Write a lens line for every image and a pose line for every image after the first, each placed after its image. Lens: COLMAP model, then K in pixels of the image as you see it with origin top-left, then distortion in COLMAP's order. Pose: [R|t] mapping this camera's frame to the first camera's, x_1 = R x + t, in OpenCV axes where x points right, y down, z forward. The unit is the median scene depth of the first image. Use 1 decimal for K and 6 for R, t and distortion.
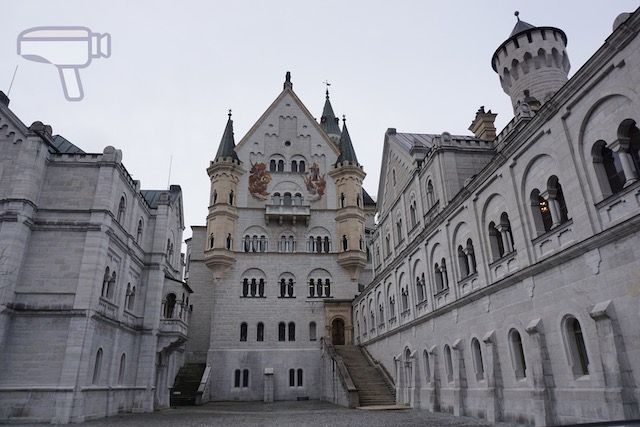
lens RADIAL K [[427.6, 0, 320.6], [0, 427.6, 210.4], [0, 0, 1]] dist [-0.075528, 0.017203]
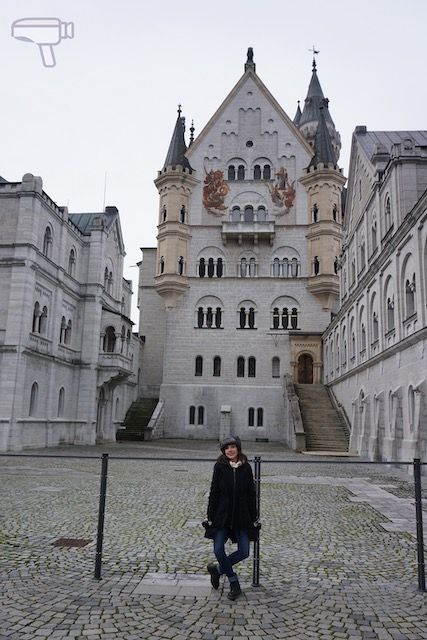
lens RADIAL K [[525.5, 0, 213.8], [0, 525.5, 321.9], [0, 0, 1]] dist [-0.040322, 0.006869]
pose [[0.979139, 0.012238, -0.202824, 0.105734], [0.028374, 0.980170, 0.196117, -0.034260], [0.201202, -0.197781, 0.959375, -0.070538]]
